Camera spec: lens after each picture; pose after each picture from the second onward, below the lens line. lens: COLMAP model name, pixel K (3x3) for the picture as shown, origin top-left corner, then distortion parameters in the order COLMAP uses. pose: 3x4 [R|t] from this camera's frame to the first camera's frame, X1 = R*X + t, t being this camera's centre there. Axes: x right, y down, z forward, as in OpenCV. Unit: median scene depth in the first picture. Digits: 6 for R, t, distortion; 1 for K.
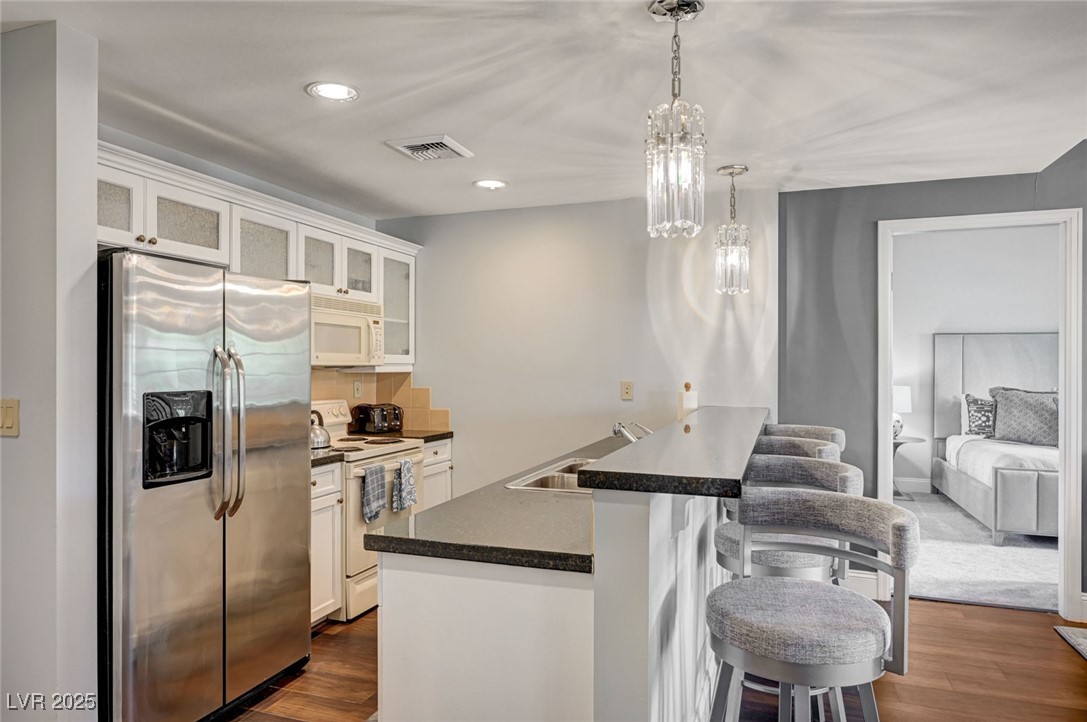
lens RADIAL K [[669.3, 0, 547.8], [0, 669.3, 366.9], [0, 0, 1]] dist [-0.004700, 0.000702]
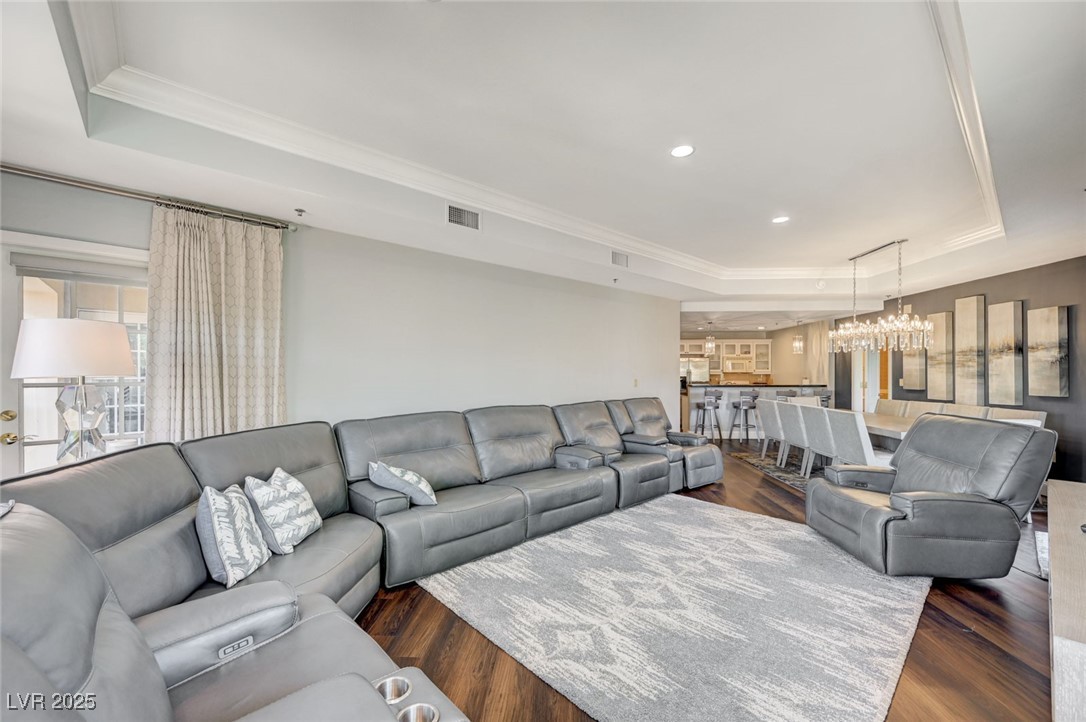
lens RADIAL K [[430.6, 0, 547.3], [0, 430.6, 368.7], [0, 0, 1]] dist [-0.000898, 0.000041]
pose [[0.288270, -0.008649, -0.957510, 1.918386], [-0.001101, 0.999956, -0.009364, 0.001166], [0.957549, 0.003753, 0.288247, -0.936084]]
